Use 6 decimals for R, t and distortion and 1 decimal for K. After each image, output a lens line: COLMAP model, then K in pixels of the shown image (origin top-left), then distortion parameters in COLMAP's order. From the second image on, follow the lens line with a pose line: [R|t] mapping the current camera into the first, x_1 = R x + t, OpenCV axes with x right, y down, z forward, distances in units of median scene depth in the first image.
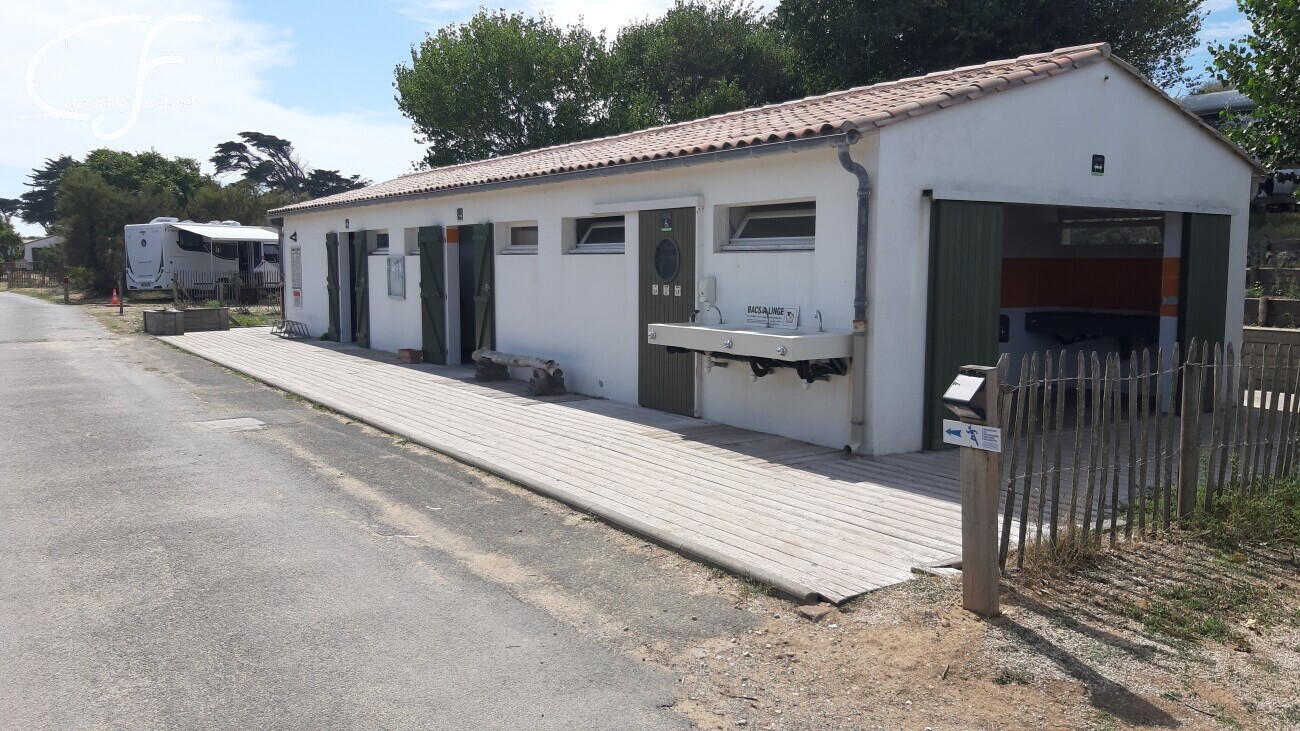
lens RADIAL K [[1017.0, 0, 650.0], [0, 1017.0, 365.5], [0, 0, 1]] dist [0.100485, -0.260704]
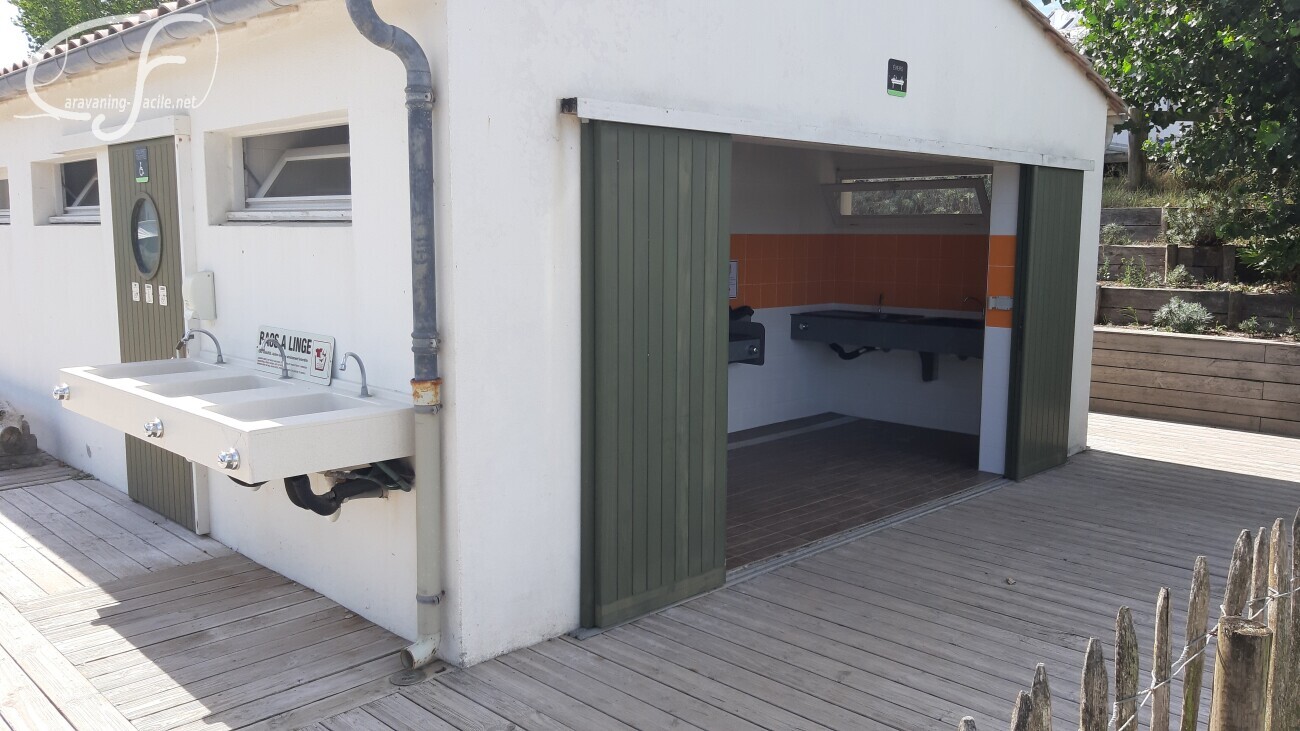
lens RADIAL K [[1017.0, 0, 650.0], [0, 1017.0, 365.5], [0, 0, 1]] dist [0.100485, -0.260704]
pose [[0.981080, -0.022195, 0.192326, 0.183222], [0.015857, 0.999281, 0.034432, -0.054626], [-0.192952, -0.030731, 0.980727, 0.450794]]
